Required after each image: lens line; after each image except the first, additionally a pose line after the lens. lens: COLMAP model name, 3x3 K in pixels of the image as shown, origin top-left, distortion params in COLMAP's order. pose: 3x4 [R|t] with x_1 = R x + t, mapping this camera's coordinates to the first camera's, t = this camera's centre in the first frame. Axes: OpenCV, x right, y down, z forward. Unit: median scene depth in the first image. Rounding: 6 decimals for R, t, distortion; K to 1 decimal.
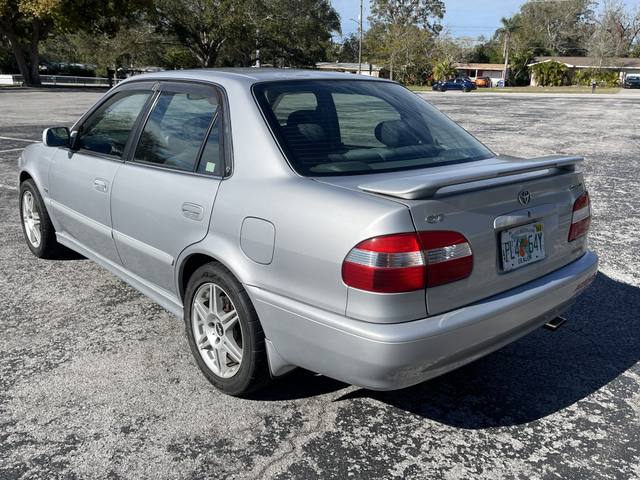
lens RADIAL K [[573.8, 0, 321.1], [0, 573.8, 240.8], [0, 0, 1]] dist [0.033872, 0.008021]
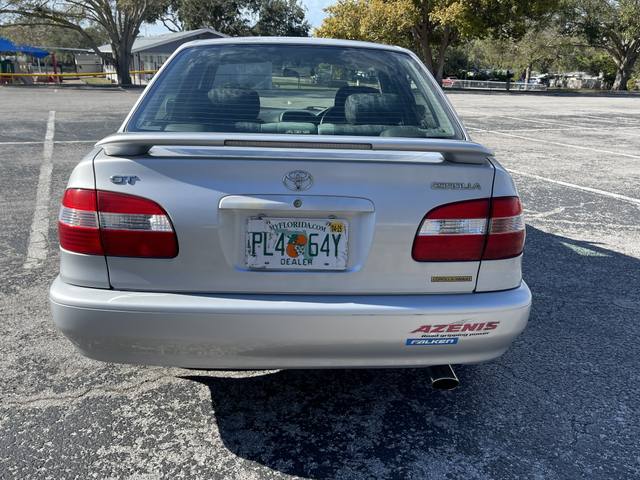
lens RADIAL K [[573.8, 0, 322.2], [0, 573.8, 240.7], [0, 0, 1]] dist [0.033872, 0.008021]
pose [[0.781042, 0.180315, -0.597879, 0.053775], [-0.185773, 0.981150, 0.053221, -0.002751], [0.596205, 0.069502, 0.799818, 0.026337]]
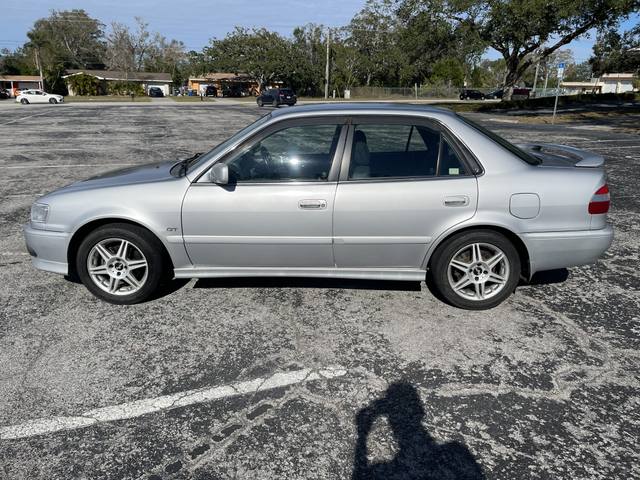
lens RADIAL K [[491.6, 0, 322.9], [0, 491.6, 237.5], [0, 0, 1]] dist [0.041986, -0.045895]
pose [[0.690763, -0.223032, 0.687825, -0.103244], [0.210204, 0.972099, 0.104108, -0.012530], [-0.691853, 0.072670, 0.718372, 0.023206]]
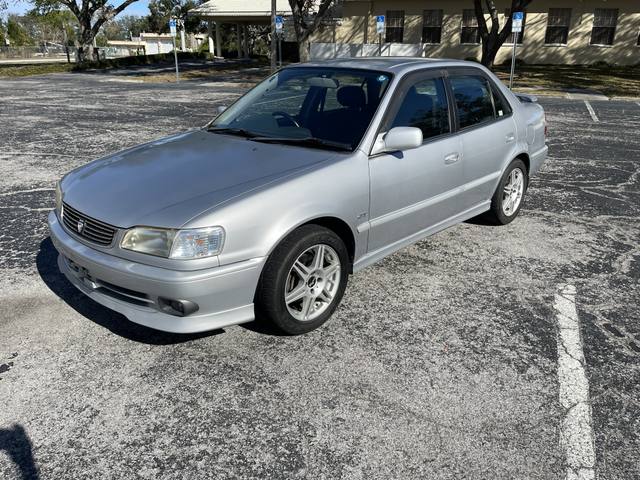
lens RADIAL K [[491.6, 0, 316.3], [0, 491.6, 241.0], [0, 0, 1]] dist [0.041986, -0.045895]
pose [[-0.070011, -0.376958, 0.923581, -0.132500], [0.274650, 0.882785, 0.381127, -0.039993], [-0.958992, 0.280345, 0.041727, 0.121076]]
